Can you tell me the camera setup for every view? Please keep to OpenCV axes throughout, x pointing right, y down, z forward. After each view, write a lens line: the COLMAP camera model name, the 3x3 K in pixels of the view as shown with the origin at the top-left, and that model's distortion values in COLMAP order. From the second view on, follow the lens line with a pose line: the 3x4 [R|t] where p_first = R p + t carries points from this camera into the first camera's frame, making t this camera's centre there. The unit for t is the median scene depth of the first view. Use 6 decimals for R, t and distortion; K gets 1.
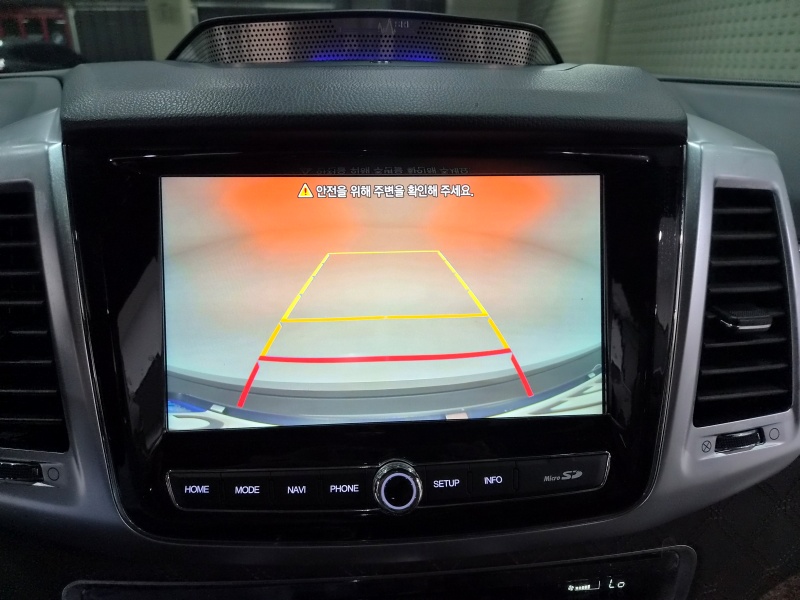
lens RADIAL K [[528.9, 0, 379.8], [0, 528.9, 299.5], [0, 0, 1]] dist [0.049350, -0.055672]
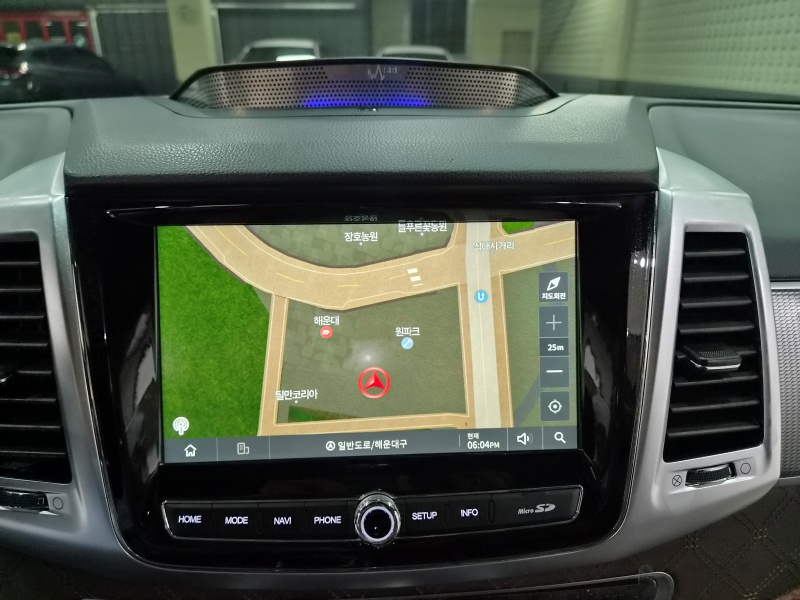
lens RADIAL K [[542.4, 0, 401.7], [0, 542.4, 288.7], [0, 0, 1]] dist [0.056480, -0.068403]
pose [[0.999744, 0.001390, -0.022579, 0.099372], [-0.001254, 0.999981, 0.006039, -0.106494], [0.022587, -0.006009, 0.999727, -0.079881]]
